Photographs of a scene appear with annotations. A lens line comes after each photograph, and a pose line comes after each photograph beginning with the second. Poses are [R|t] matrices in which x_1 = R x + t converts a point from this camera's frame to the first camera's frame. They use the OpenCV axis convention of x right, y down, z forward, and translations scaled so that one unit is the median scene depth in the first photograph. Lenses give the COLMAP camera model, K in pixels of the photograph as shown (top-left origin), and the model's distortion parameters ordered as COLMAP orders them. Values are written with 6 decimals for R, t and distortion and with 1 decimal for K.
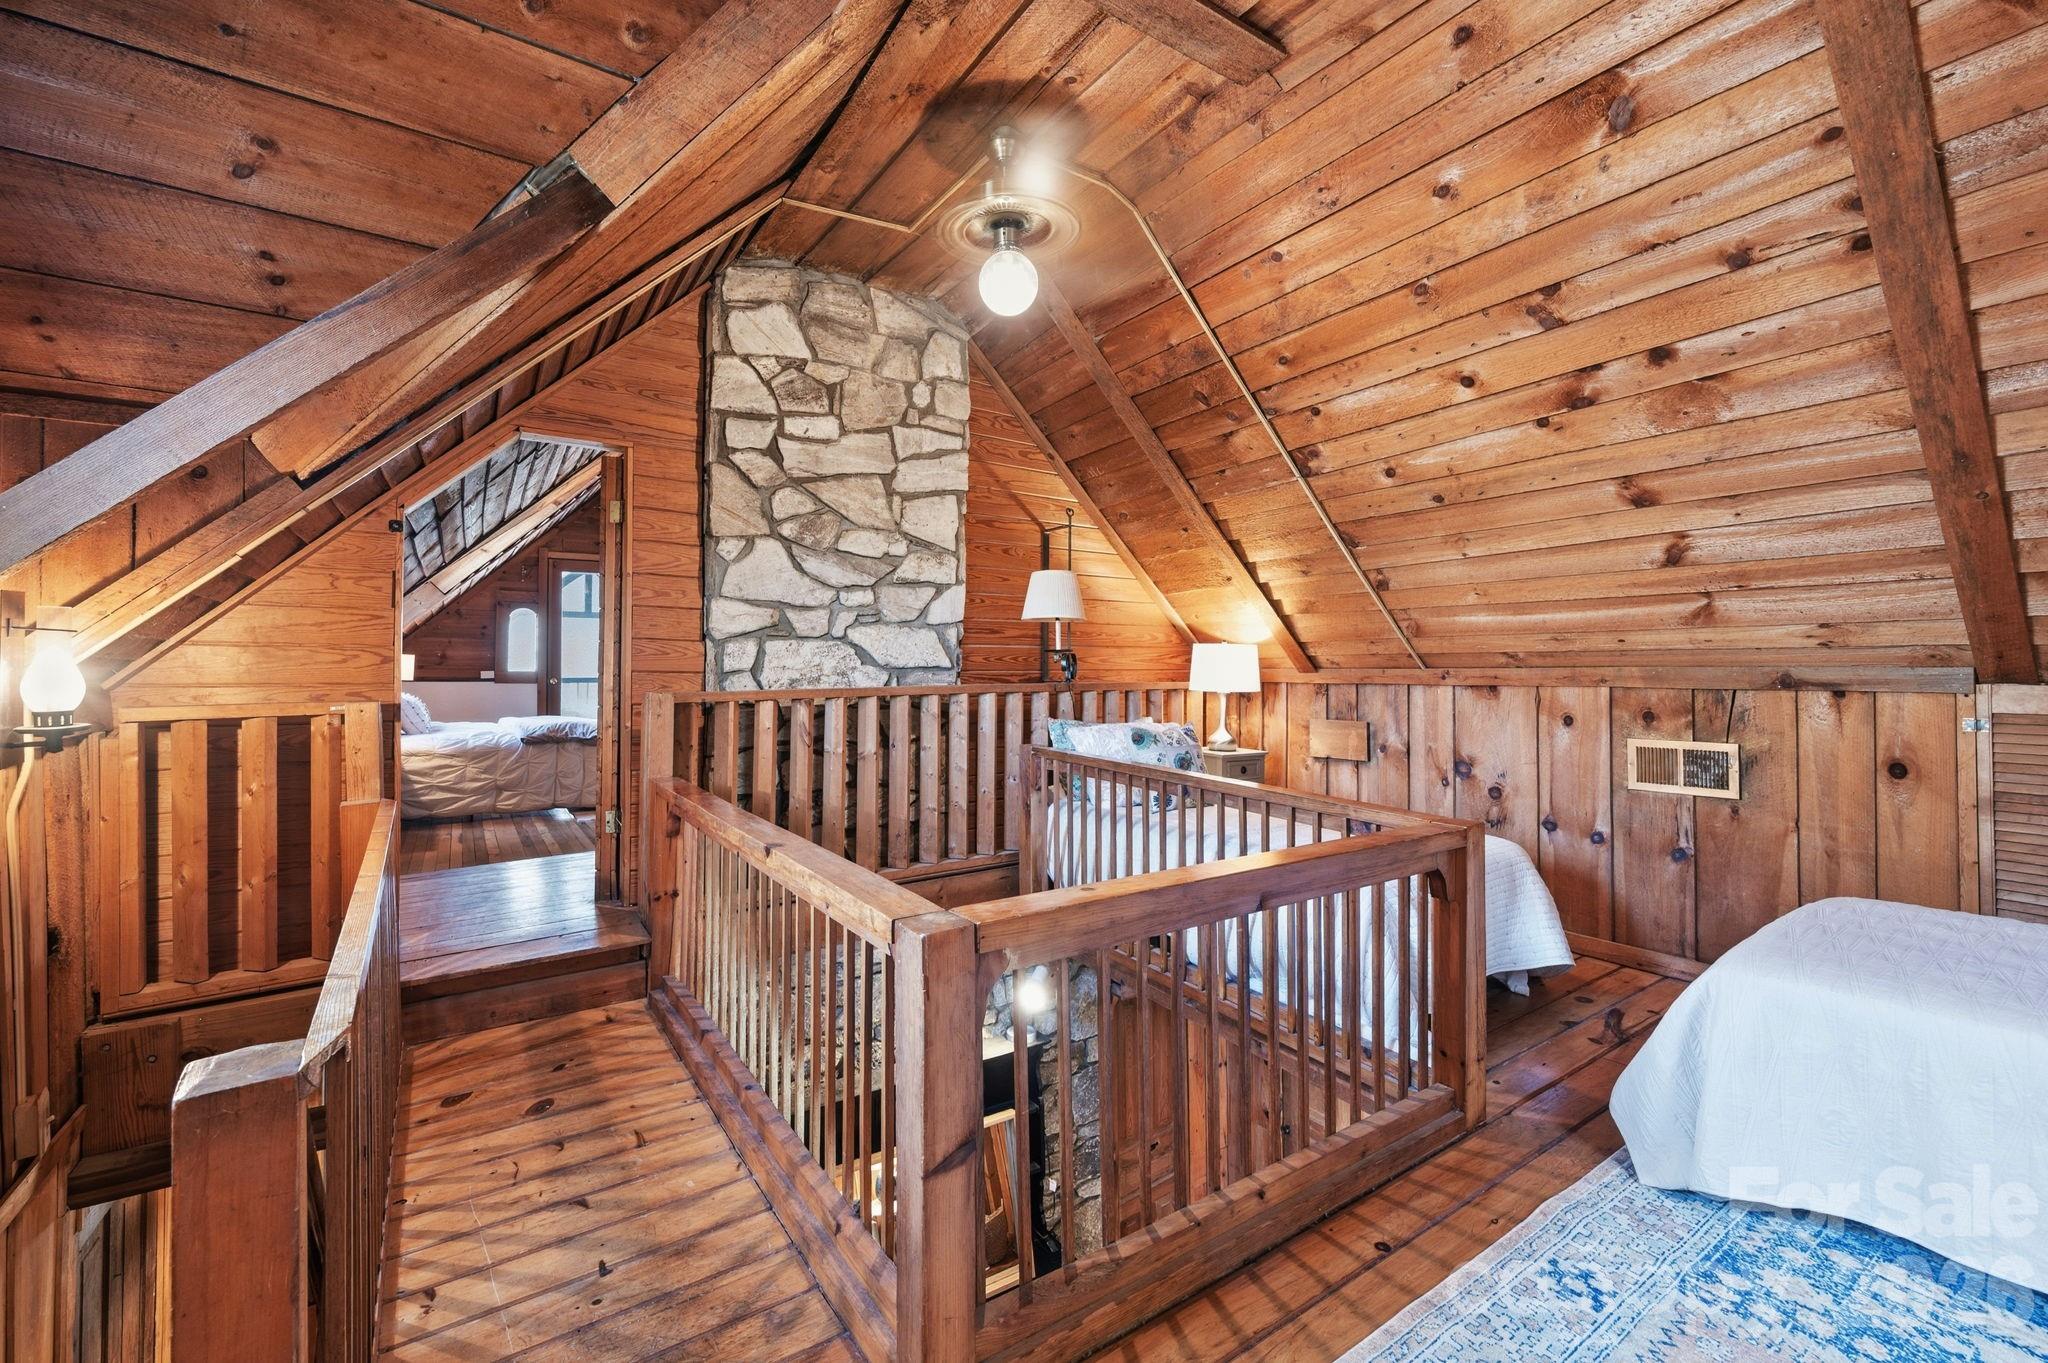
lens RADIAL K [[825.6, 0, 1016.3], [0, 825.6, 677.7], [0, 0, 1]] dist [-0.000738, -0.000055]
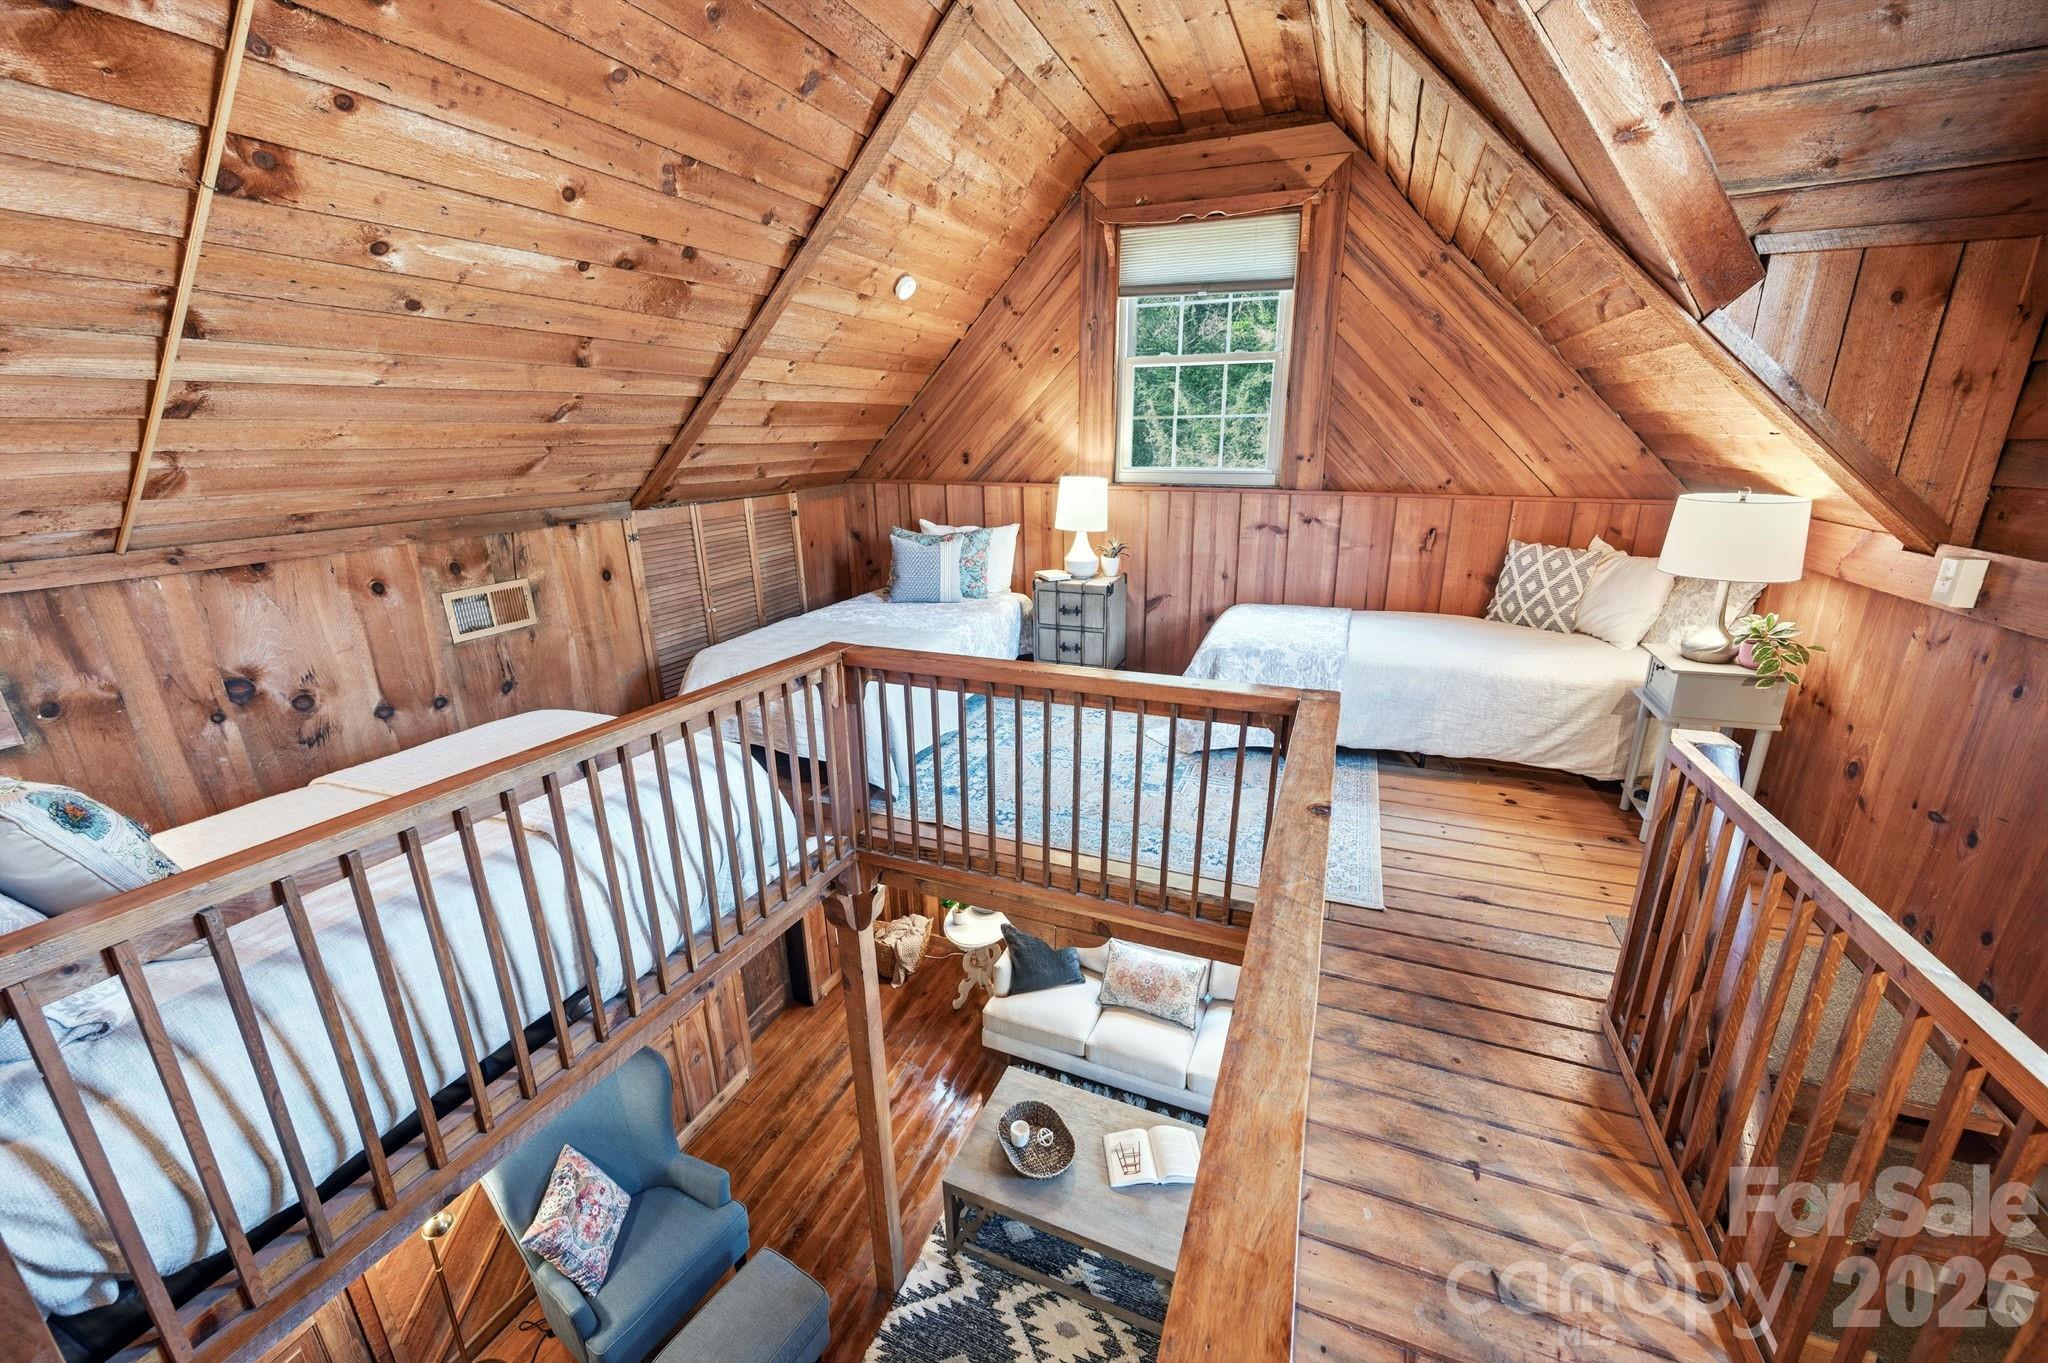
lens RADIAL K [[825.6, 0, 1016.3], [0, 825.6, 677.7], [0, 0, 1]] dist [-0.000738, -0.000055]
pose [[-0.554496, -0.239350, 0.797023, -0.441174], [0.015991, 0.954504, 0.297768, -0.113025], [-0.832033, 0.177857, -0.525441, 0.983736]]
